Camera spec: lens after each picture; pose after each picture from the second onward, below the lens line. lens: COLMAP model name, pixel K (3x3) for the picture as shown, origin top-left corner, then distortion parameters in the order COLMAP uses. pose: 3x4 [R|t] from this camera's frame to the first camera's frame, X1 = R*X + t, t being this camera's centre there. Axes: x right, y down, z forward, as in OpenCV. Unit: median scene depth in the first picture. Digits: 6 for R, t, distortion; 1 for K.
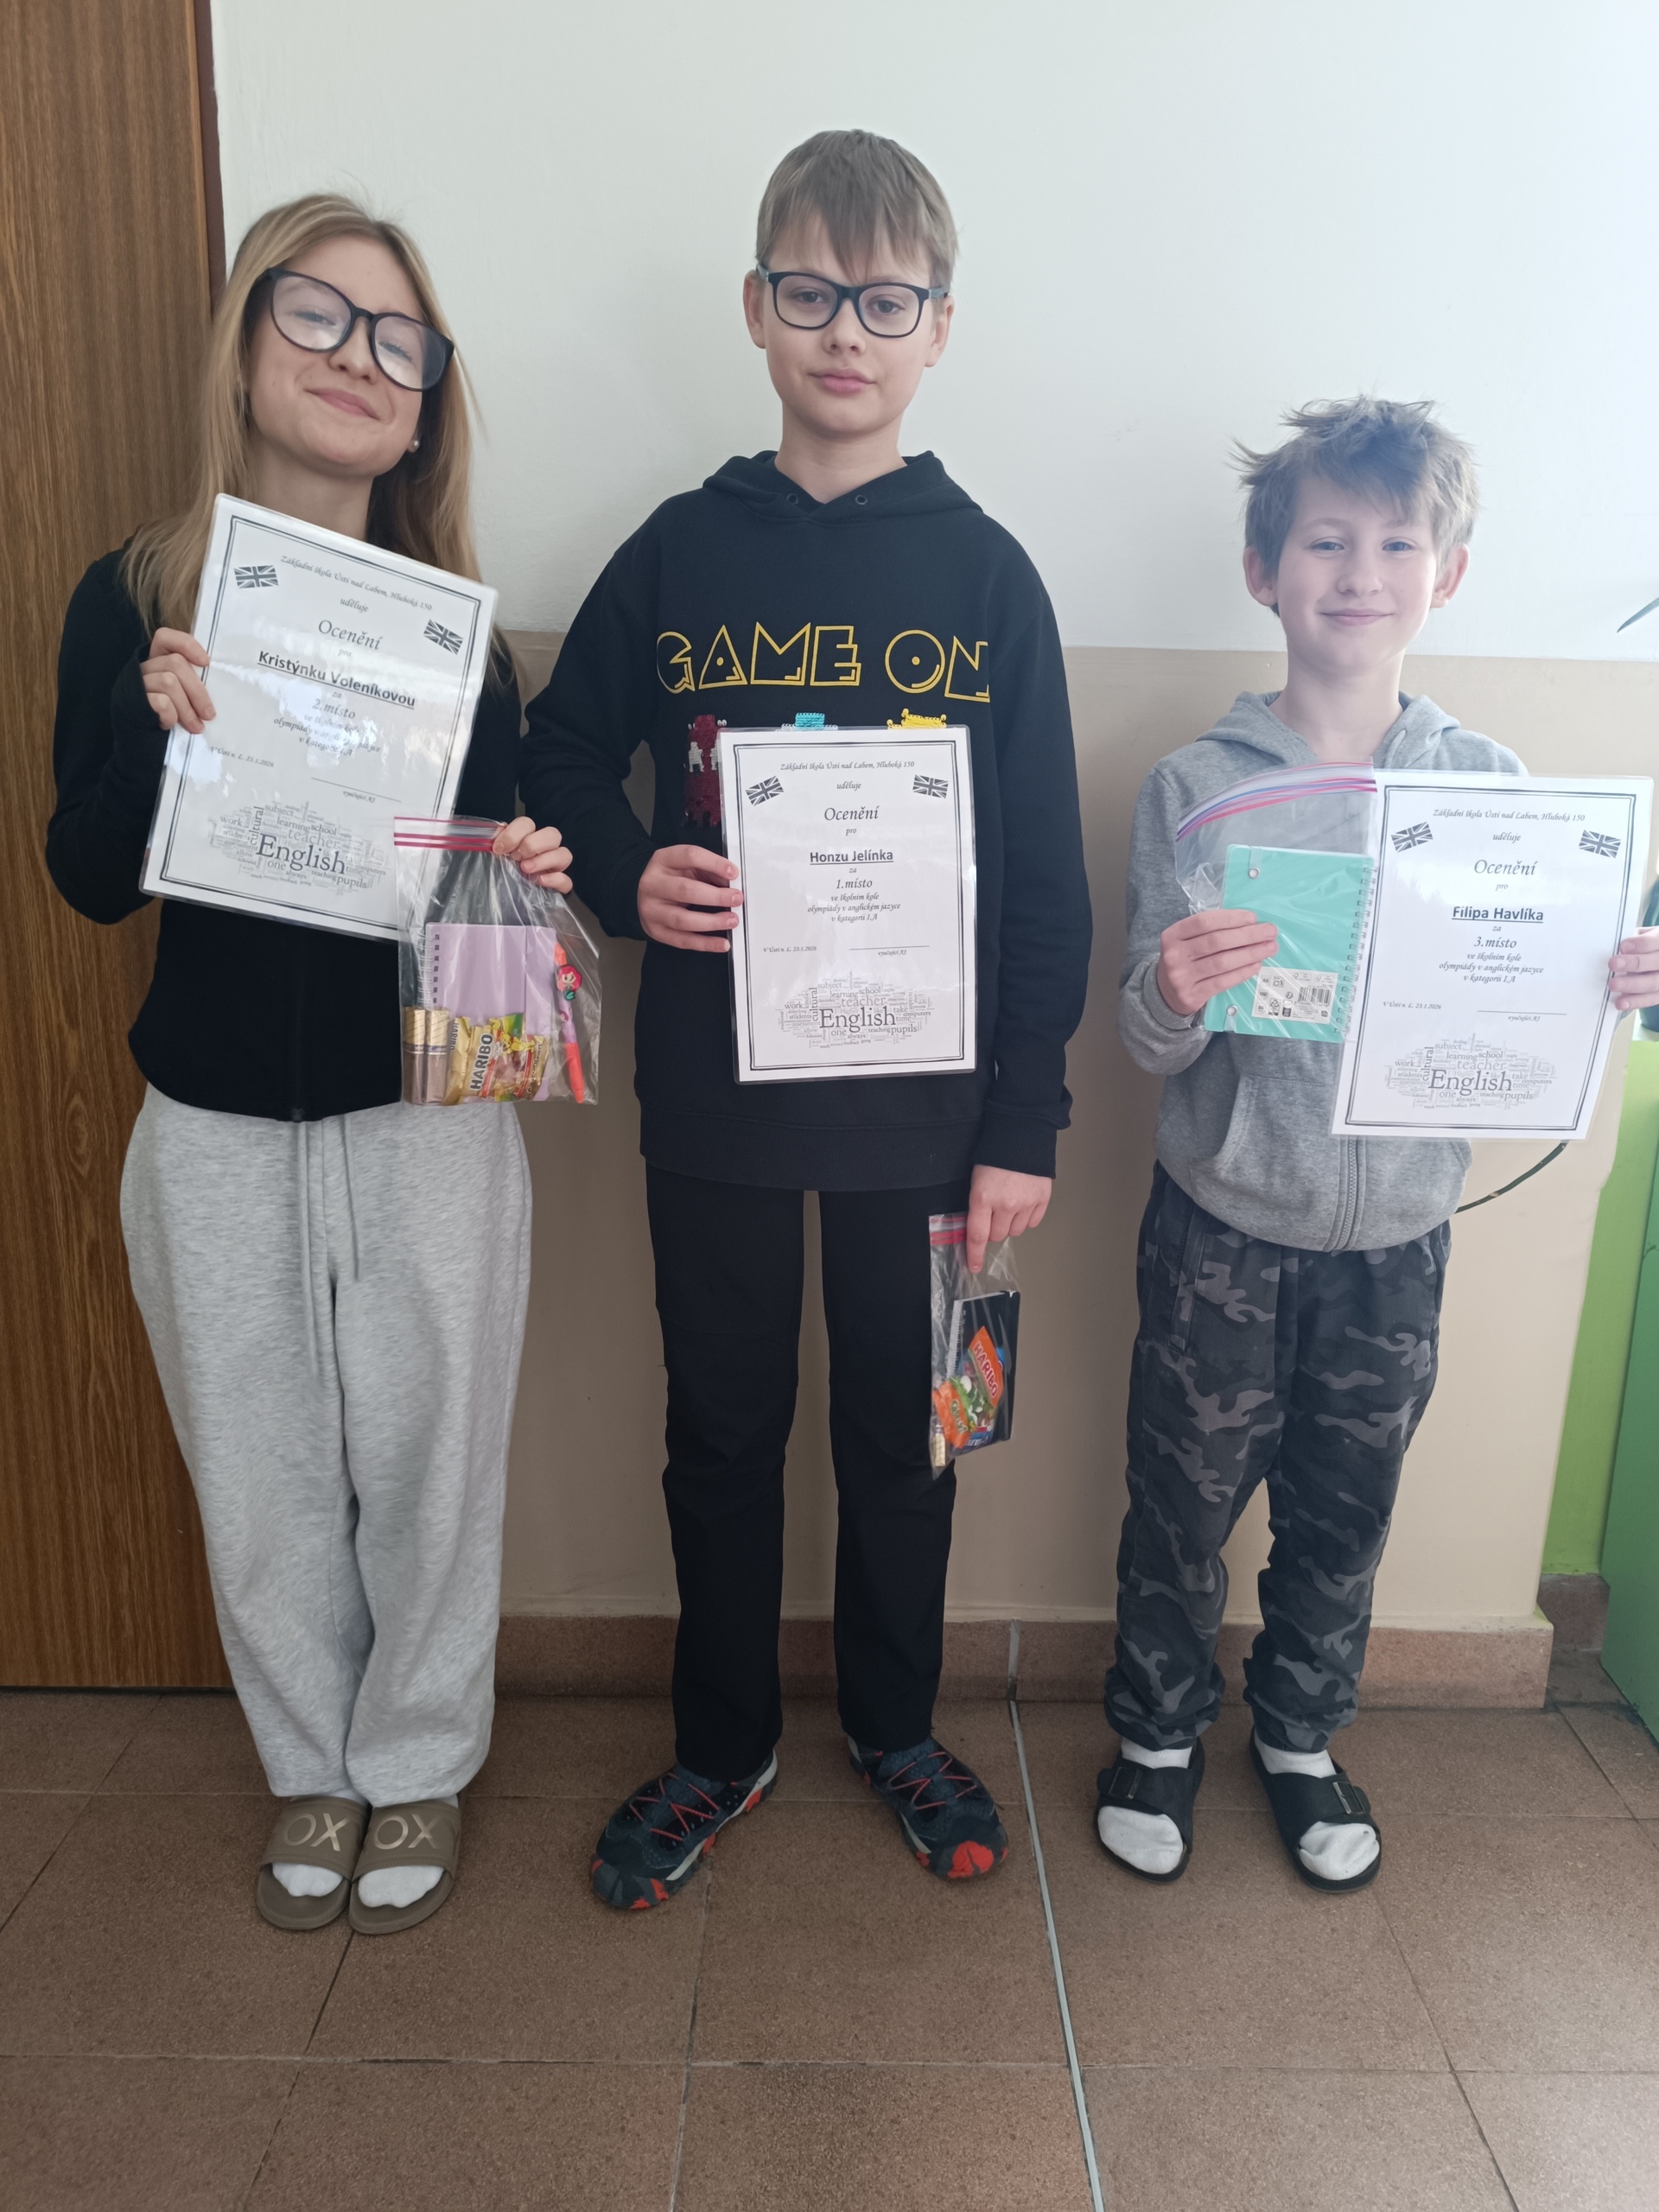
lens RADIAL K [[1544.9, 0, 892.1], [0, 1544.9, 1091.5], [0, 0, 1]] dist [0.010361, -0.020684]
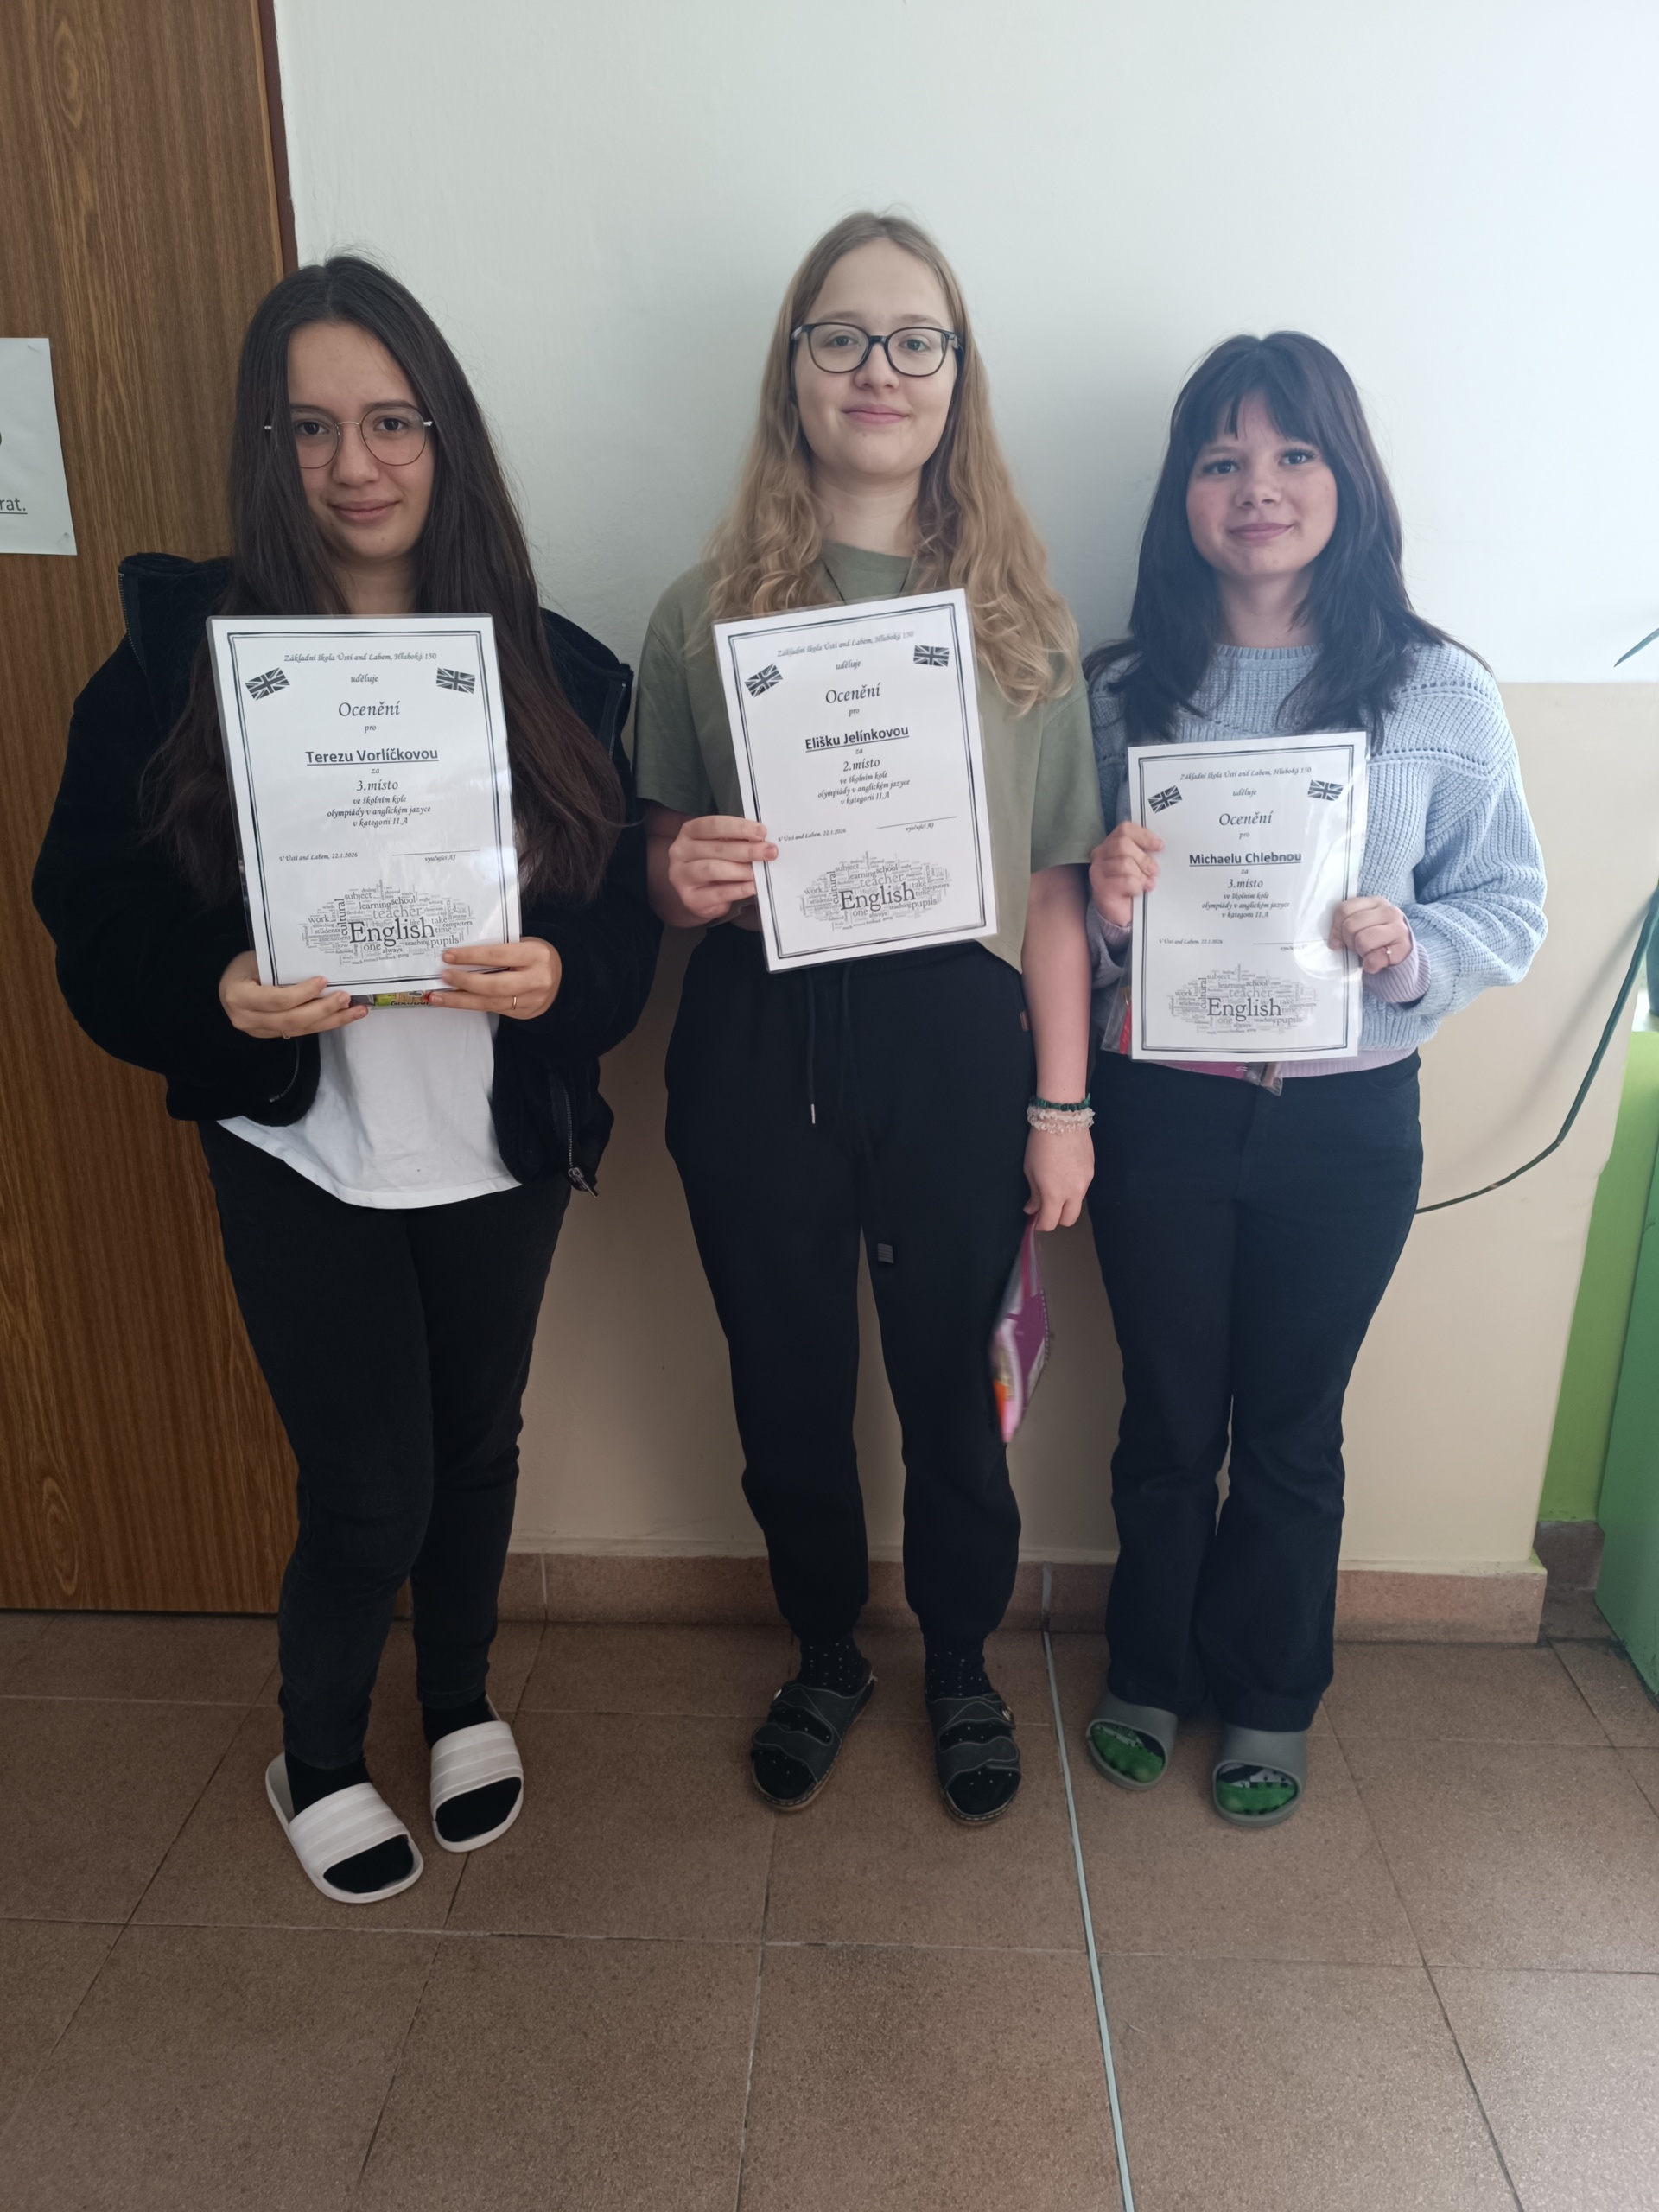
lens RADIAL K [[1544.3, 0, 850.4], [0, 1544.3, 1120.7], [0, 0, 1]] dist [0.001982, -0.010958]
pose [[0.997878, -0.009593, -0.064407, 0.015157], [0.015106, 0.996209, 0.085668, -0.086819], [0.063341, -0.086459, 0.994240, -0.101596]]
